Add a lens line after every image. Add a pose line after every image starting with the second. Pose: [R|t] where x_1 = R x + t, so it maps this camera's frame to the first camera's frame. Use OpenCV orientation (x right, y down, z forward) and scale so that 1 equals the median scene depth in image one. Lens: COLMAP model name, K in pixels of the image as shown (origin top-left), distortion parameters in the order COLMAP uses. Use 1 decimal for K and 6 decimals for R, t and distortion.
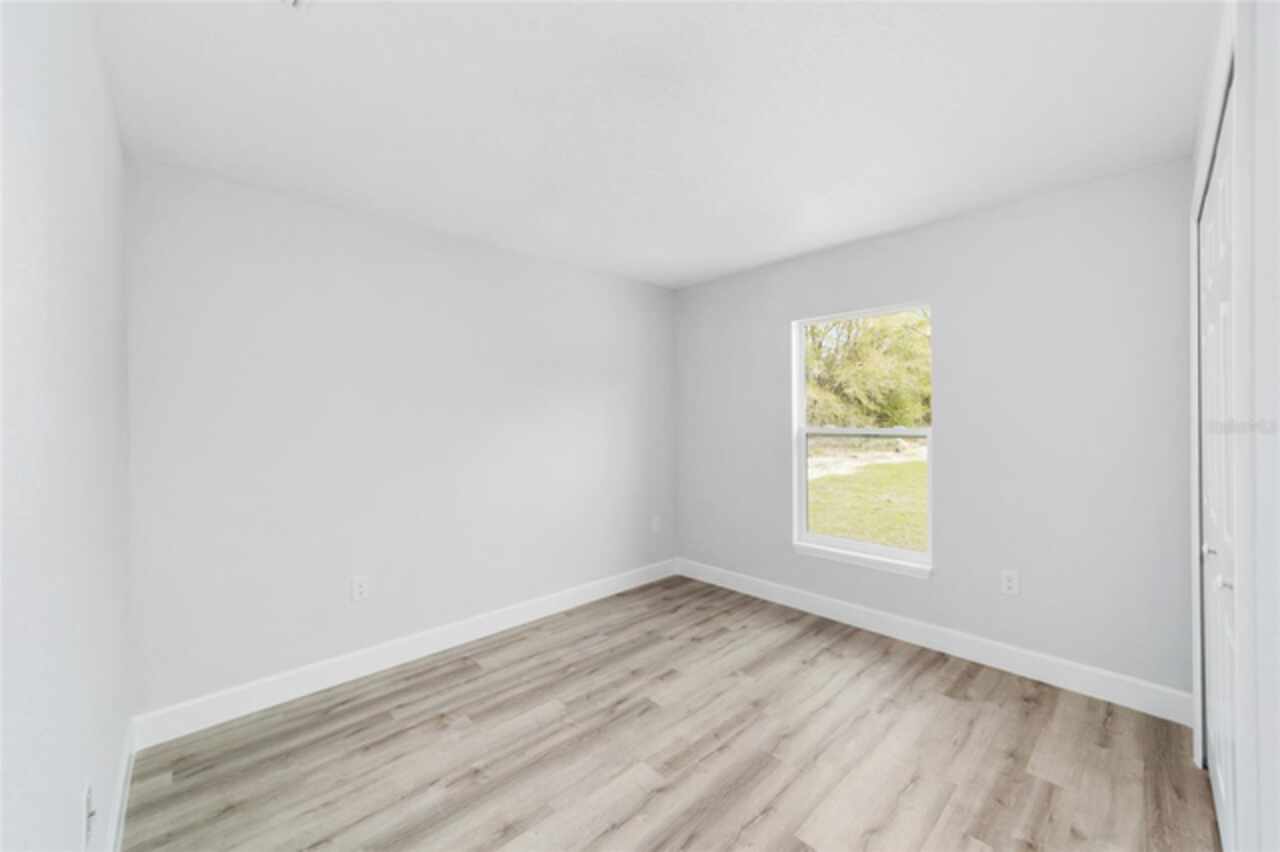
lens RADIAL K [[497.4, 0, 635.8], [0, 497.4, 422.4], [0, 0, 1]] dist [0.001238, 0.000755]
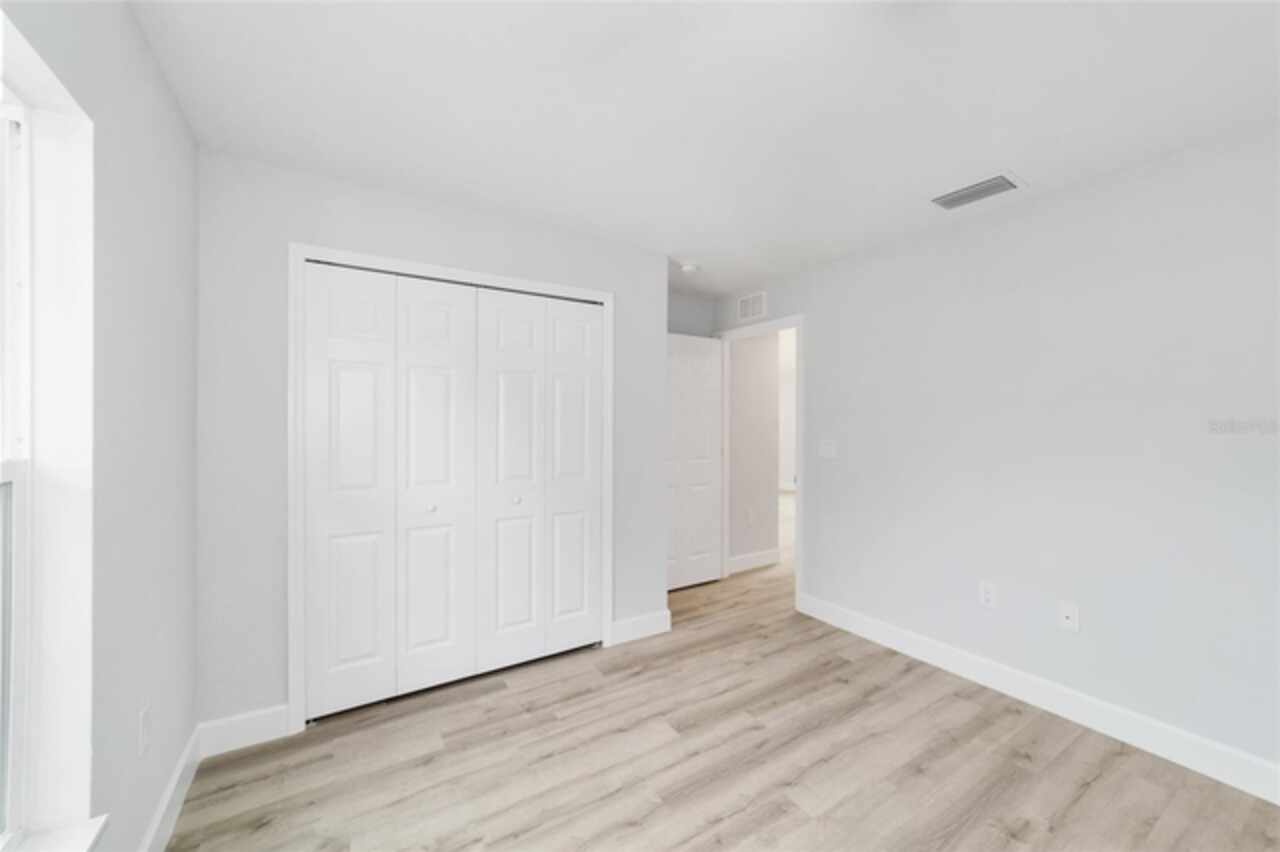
lens RADIAL K [[497.4, 0, 635.8], [0, 497.4, 422.4], [0, 0, 1]] dist [0.001238, 0.000755]
pose [[-0.984307, 0.004955, 0.176396, 0.120085], [0.004868, 0.999988, -0.000926, -0.009842], [-0.176398, -0.000053, -0.984319, 1.423751]]
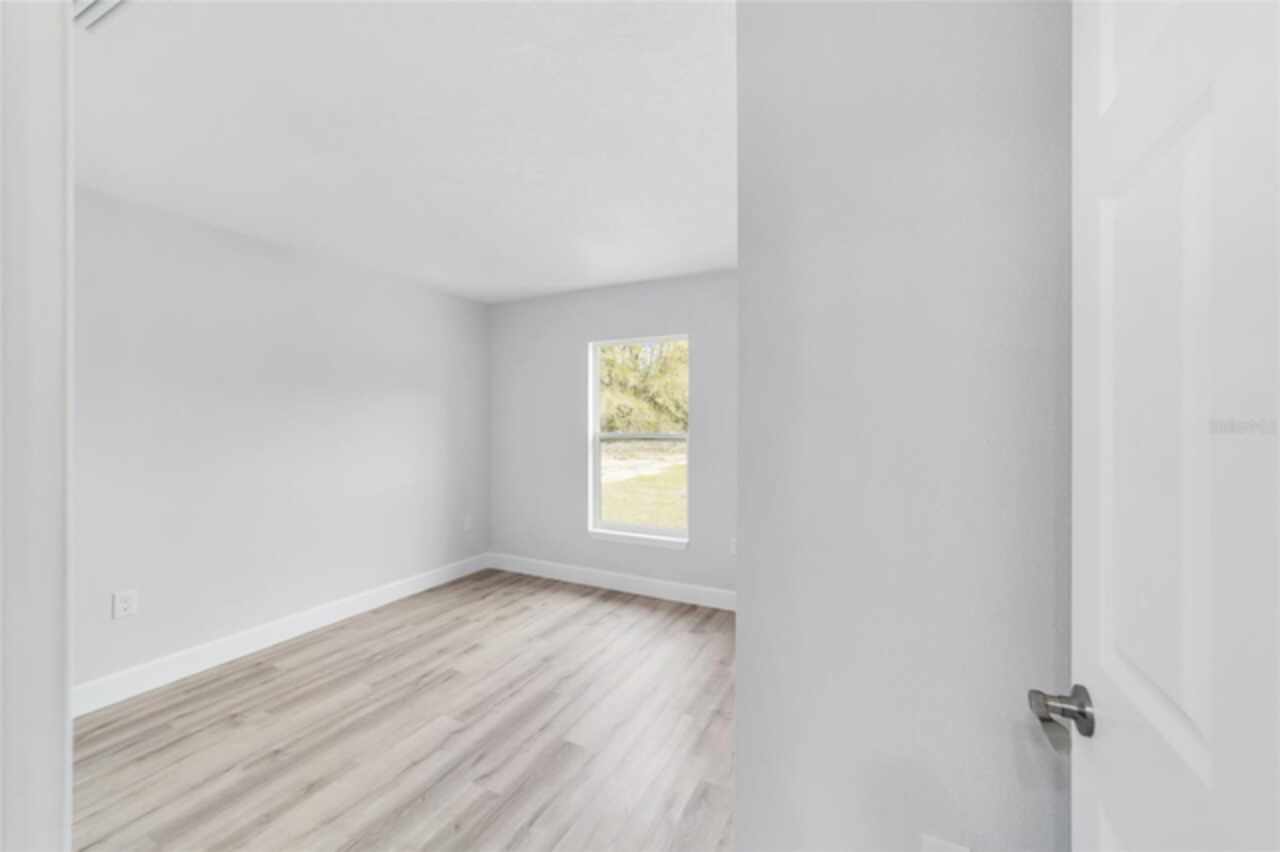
lens RADIAL K [[497.4, 0, 635.8], [0, 497.4, 422.4], [0, 0, 1]] dist [0.001238, 0.000755]
pose [[0.942401, 0.009913, 0.334338, 0.030659], [-0.006224, 0.999907, -0.012104, 0.000467], [-0.334427, 0.009325, 0.942376, -0.198972]]
